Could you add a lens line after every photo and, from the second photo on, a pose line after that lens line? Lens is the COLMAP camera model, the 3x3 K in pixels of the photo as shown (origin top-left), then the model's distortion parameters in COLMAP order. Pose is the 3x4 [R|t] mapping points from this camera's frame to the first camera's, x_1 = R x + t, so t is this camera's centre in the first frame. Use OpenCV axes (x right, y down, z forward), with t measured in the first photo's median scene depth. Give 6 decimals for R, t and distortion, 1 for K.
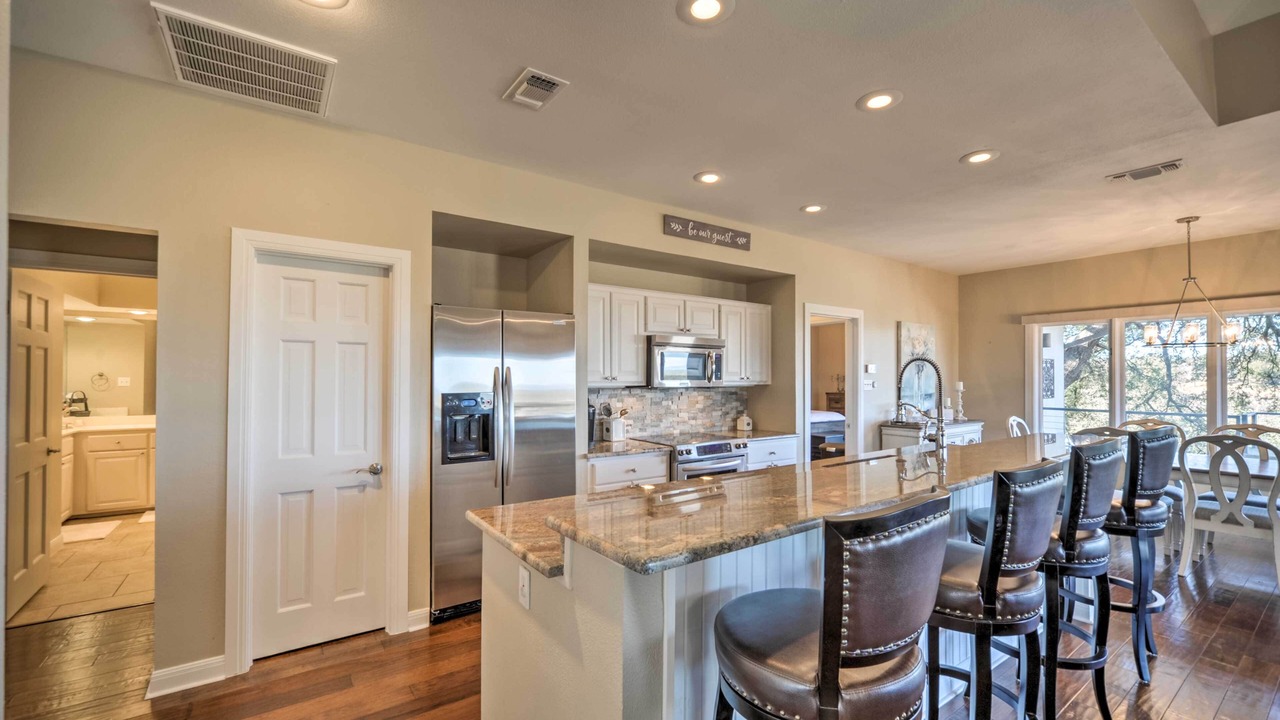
lens RADIAL K [[537.8, 0, 635.3], [0, 537.8, 370.5], [0, 0, 1]] dist [-0.000406, -0.000030]
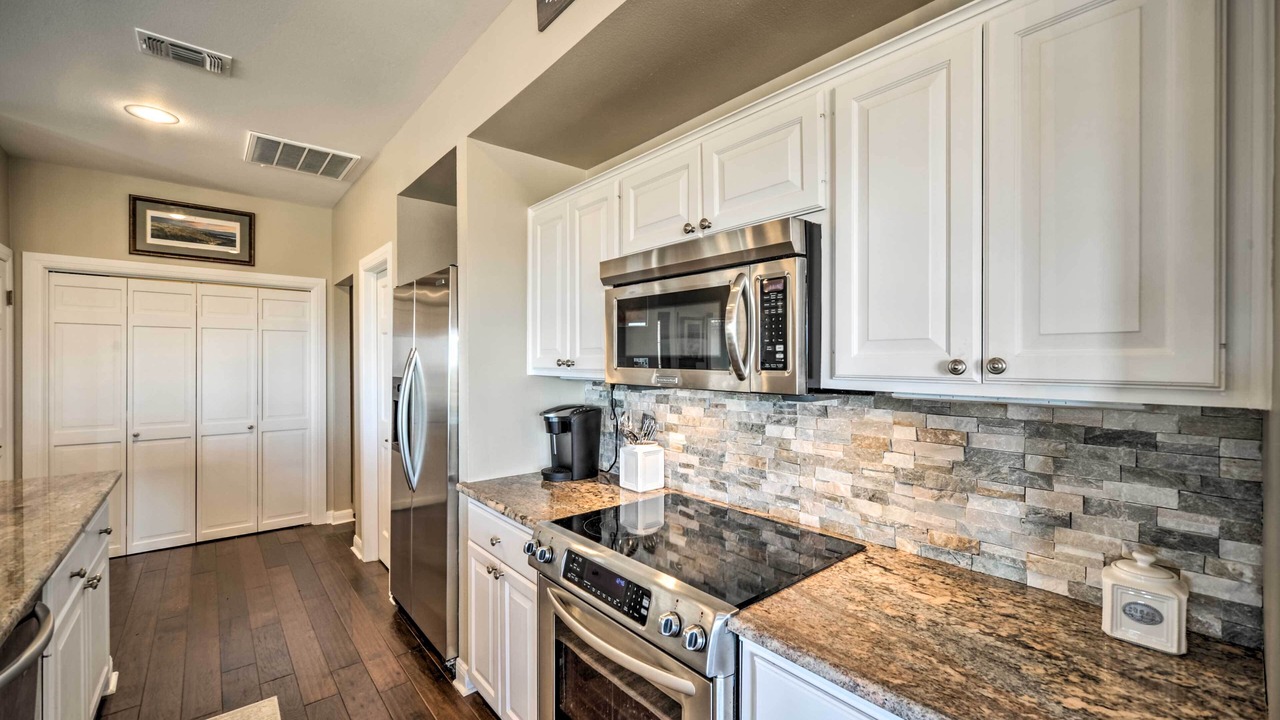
lens RADIAL K [[513.9, 0, 645.8], [0, 513.9, 371.7], [0, 0, 1]] dist [0.001094, 0.000248]
pose [[0.092557, 0.015753, -0.995583, 0.384049], [0.009475, 0.999816, 0.016701, 0.012402], [0.995662, -0.010979, 0.092391, 0.846011]]
